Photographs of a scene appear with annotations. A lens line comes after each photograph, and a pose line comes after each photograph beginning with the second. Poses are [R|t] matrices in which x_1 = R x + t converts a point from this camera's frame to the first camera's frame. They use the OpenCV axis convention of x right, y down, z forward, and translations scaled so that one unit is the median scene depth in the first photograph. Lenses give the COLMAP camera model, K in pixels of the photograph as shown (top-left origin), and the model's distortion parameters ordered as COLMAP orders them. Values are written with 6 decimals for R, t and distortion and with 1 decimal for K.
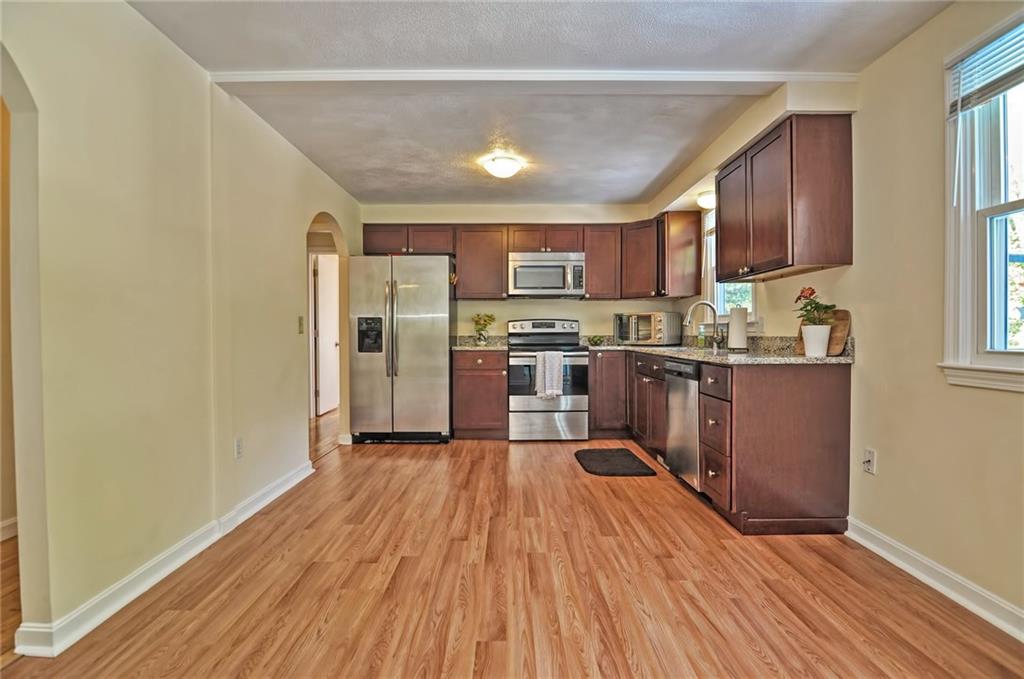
lens RADIAL K [[495.6, 0, 507.6], [0, 495.6, 338.2], [0, 0, 1]] dist [-0.014432, -0.000248]
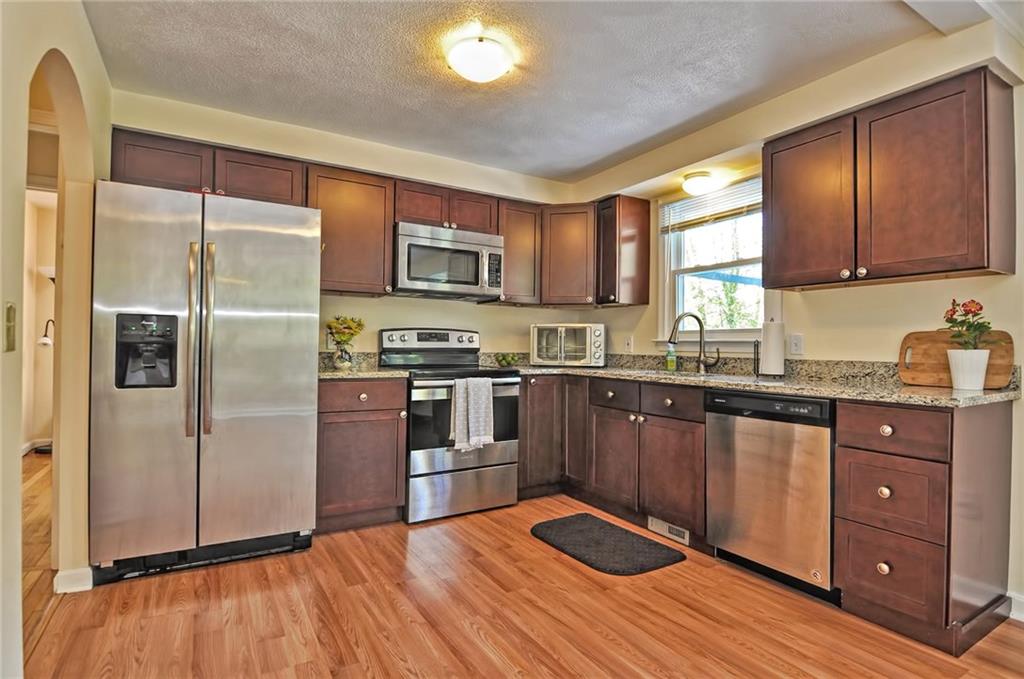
lens RADIAL K [[518.3, 0, 512.0], [0, 518.3, 339.5], [0, 0, 1]] dist [-0.016578, -0.001212]
pose [[0.857241, 0.018758, 0.514573, -0.225701], [-0.009052, 0.999731, -0.021364, -0.010371], [-0.514836, 0.013656, 0.857180, 0.384546]]
